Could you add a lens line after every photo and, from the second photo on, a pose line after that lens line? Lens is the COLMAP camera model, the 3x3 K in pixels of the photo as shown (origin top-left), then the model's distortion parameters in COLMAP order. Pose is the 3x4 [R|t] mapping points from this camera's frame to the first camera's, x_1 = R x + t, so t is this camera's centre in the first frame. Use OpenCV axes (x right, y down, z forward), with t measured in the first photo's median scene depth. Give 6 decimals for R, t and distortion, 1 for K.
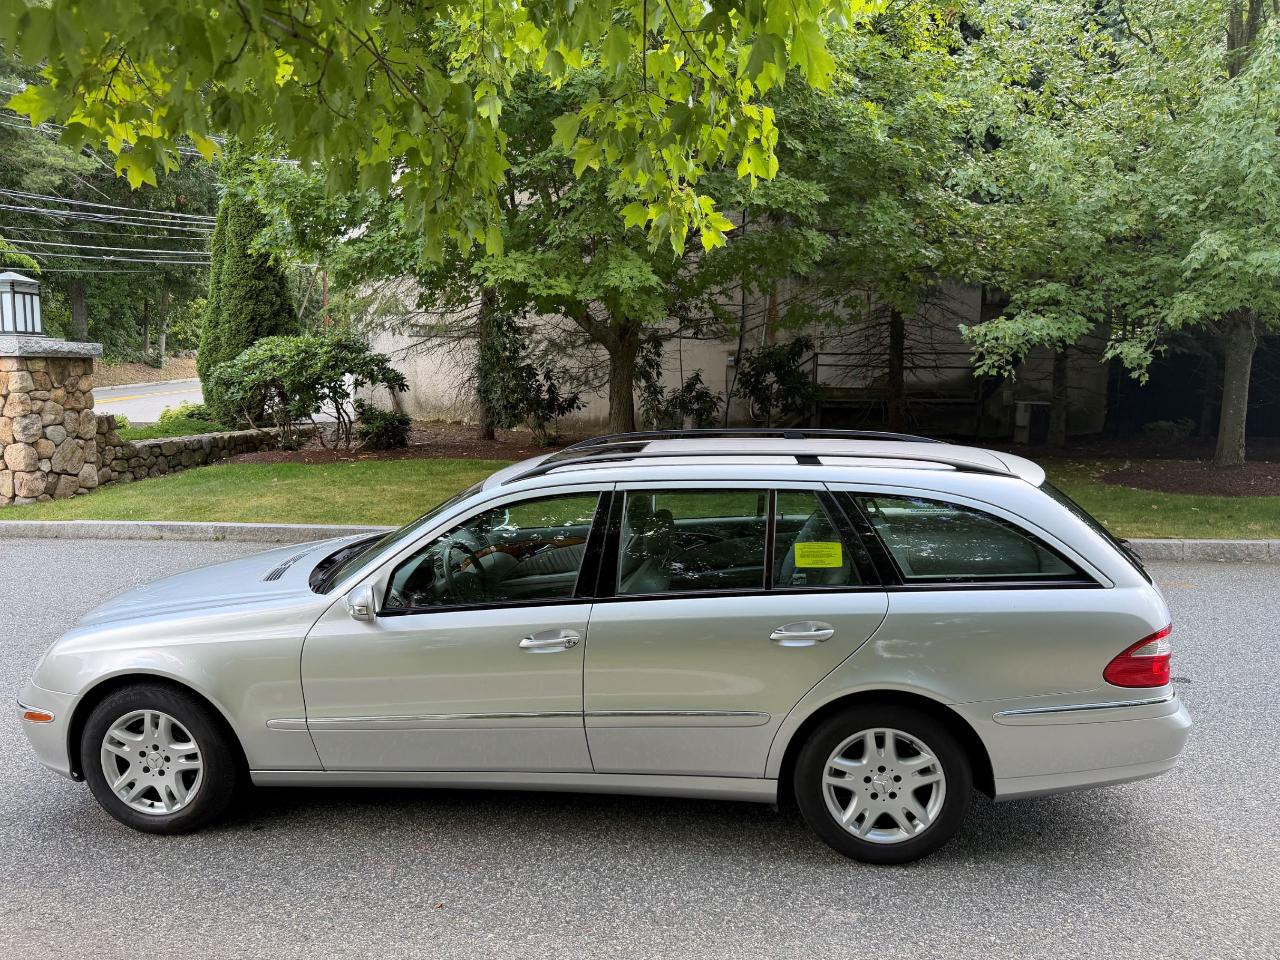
lens RADIAL K [[938.3, 0, 640.7], [0, 938.3, 488.6], [0, 0, 1]] dist [0.080096, -0.104512]
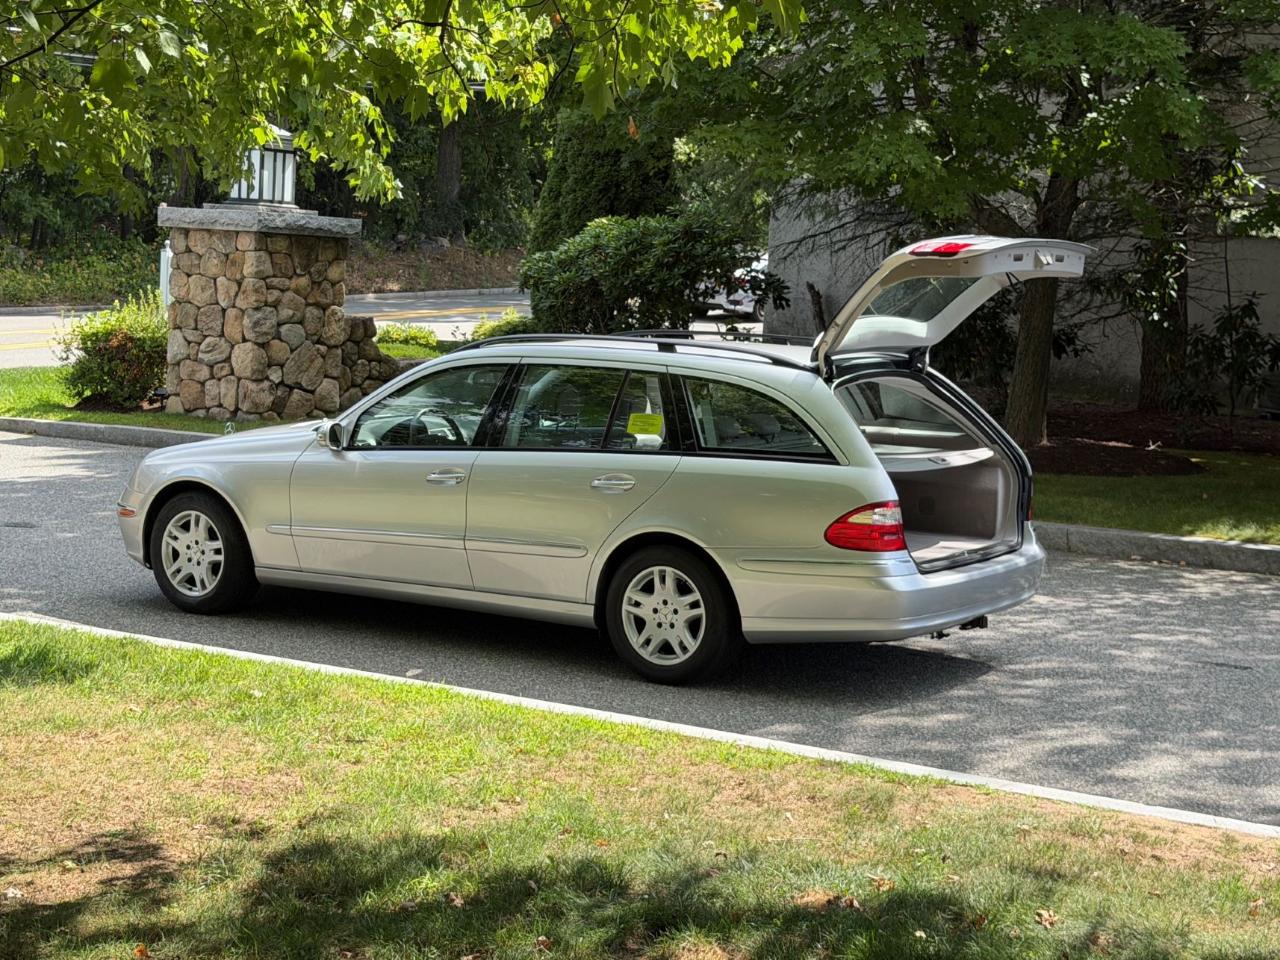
lens RADIAL K [[2156.5, 0, 640.0], [0, 2156.5, 480.0], [0, 0, 1]] dist [0.144808, 0.053000]
pose [[0.892562, 0.088059, -0.442243, 0.431679], [-0.104958, 0.994380, -0.013832, 0.055366], [0.438540, 0.058763, 0.896788, -0.448845]]
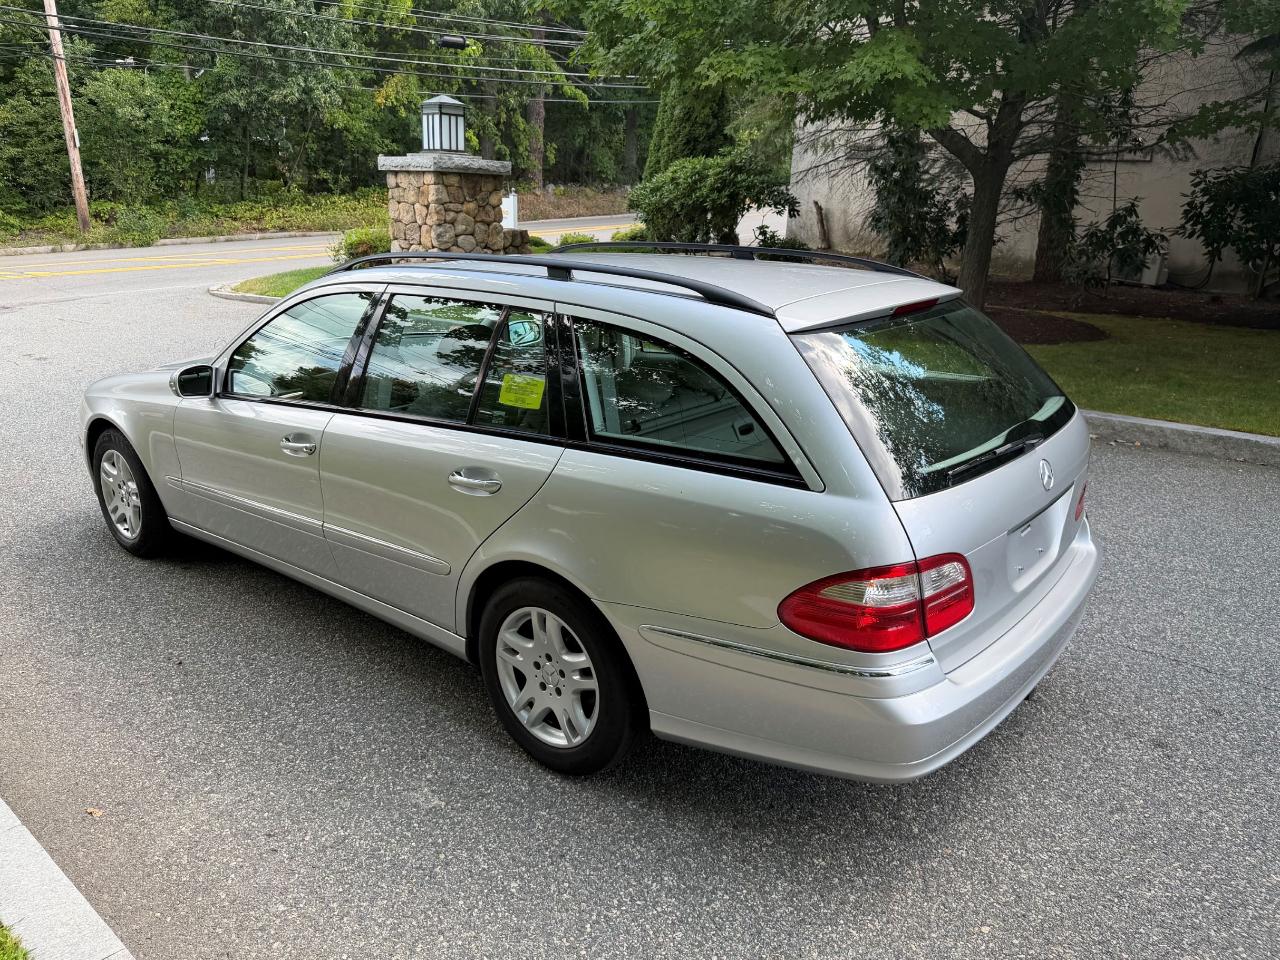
lens RADIAL K [[938.3, 0, 640.7], [0, 938.3, 488.6], [0, 0, 1]] dist [0.080096, -0.104512]
pose [[0.841973, 0.179738, -0.508700, 0.215774], [-0.093662, 0.977254, 0.190267, -0.003309], [0.531327, -0.112554, 0.839657, 0.112617]]
